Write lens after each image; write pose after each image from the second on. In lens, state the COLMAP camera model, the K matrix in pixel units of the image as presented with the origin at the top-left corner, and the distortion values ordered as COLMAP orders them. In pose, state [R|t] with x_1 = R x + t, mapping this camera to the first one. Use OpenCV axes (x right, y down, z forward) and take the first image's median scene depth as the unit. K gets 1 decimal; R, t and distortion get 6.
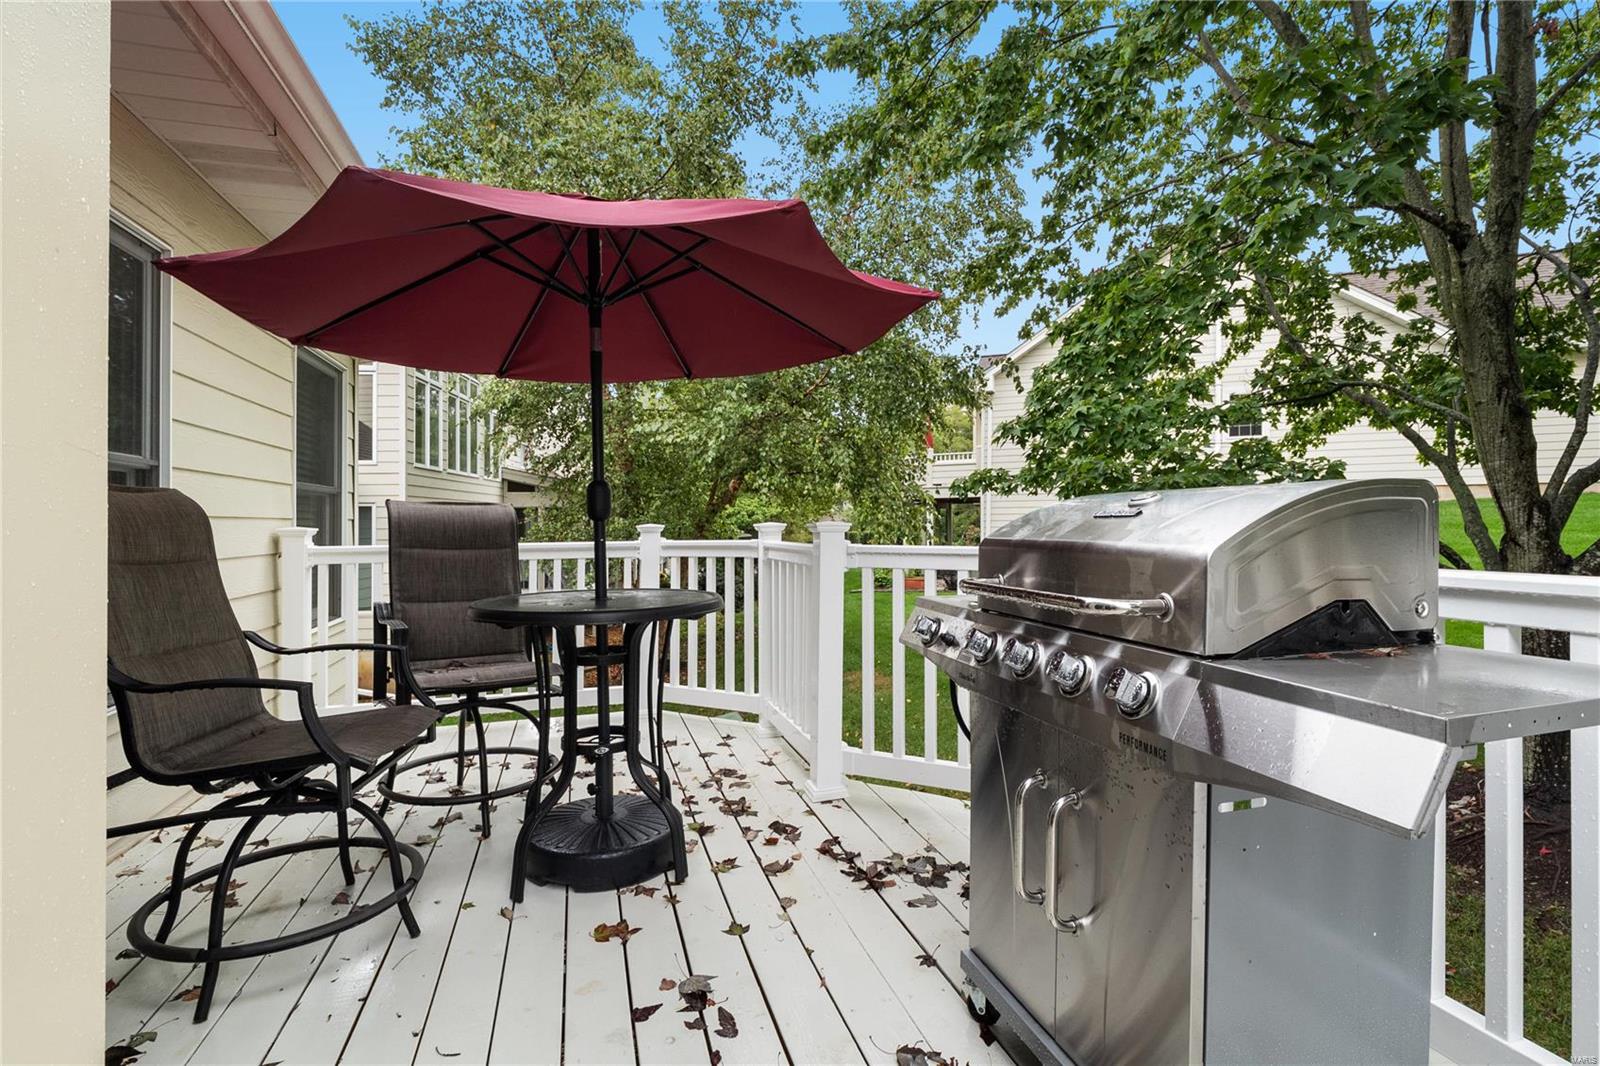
lens RADIAL K [[756.8, 0, 821.5], [0, 756.8, 539.3], [0, 0, 1]] dist [-0.007103, -0.000676]
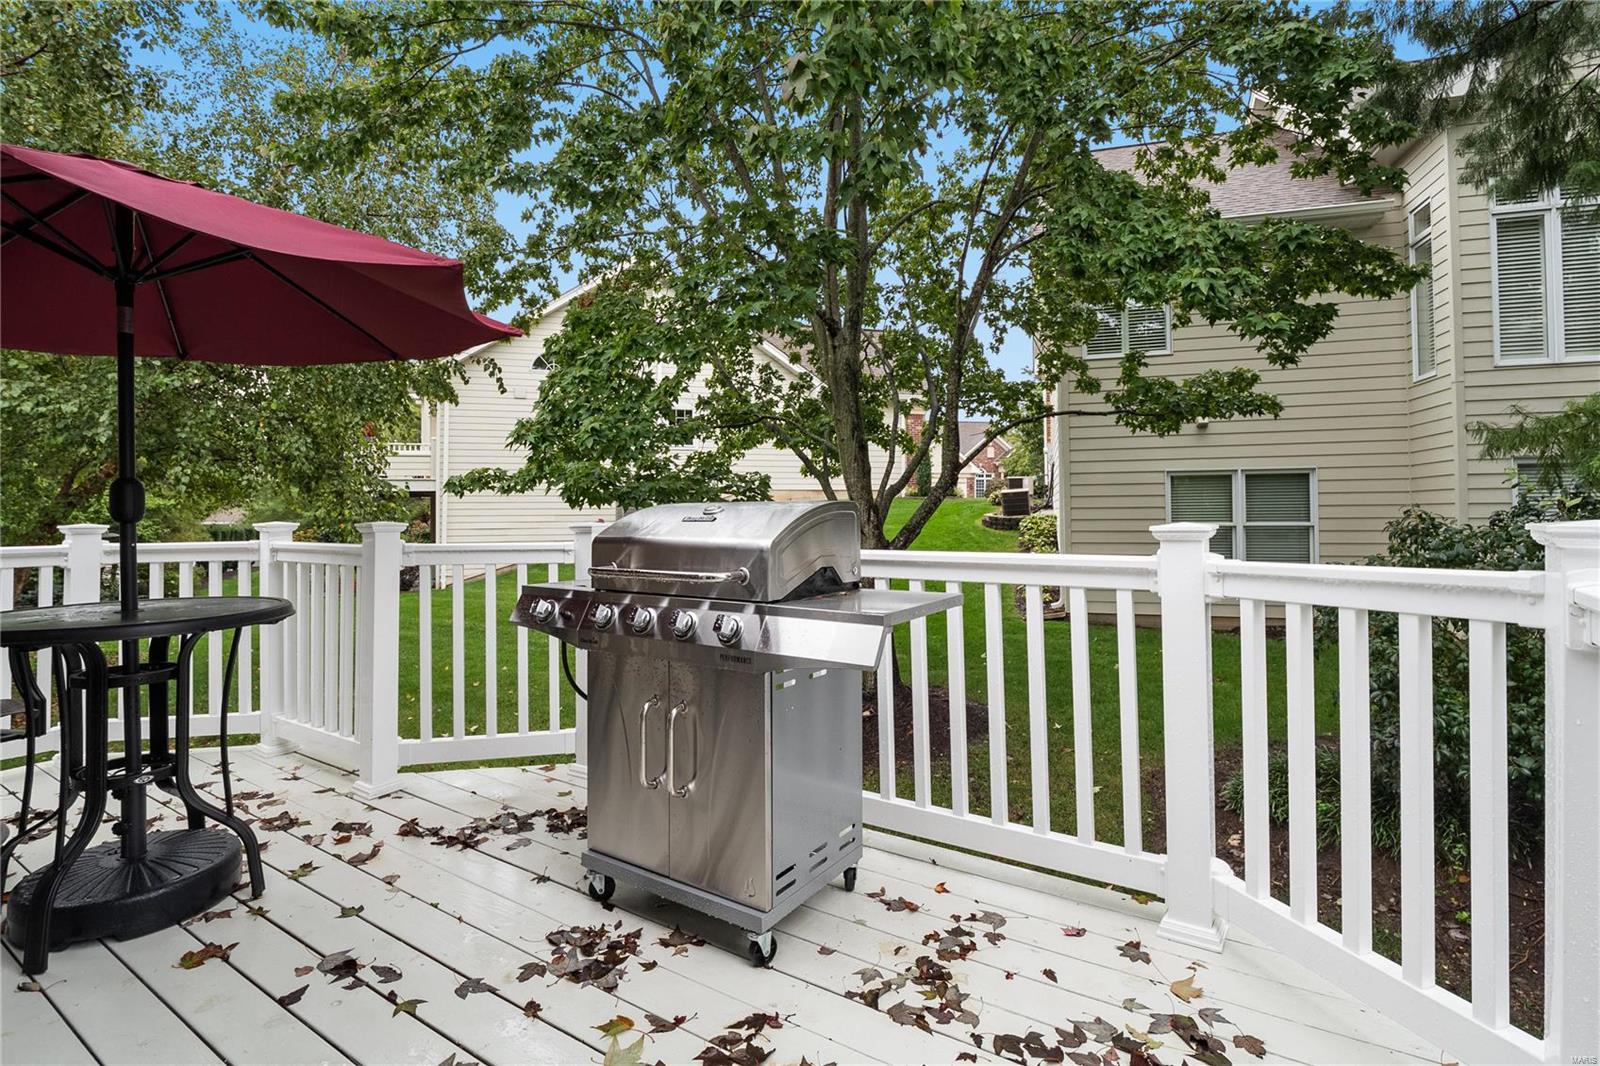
lens RADIAL K [[752.4, 0, 795.5], [0, 752.4, 517.6], [0, 0, 1]] dist [-0.004676, -0.001336]
pose [[0.779174, -0.001091, 0.626806, -0.149352], [0.014645, 0.999757, -0.016464, -0.002983], [-0.626636, 0.022008, 0.779001, -0.111867]]
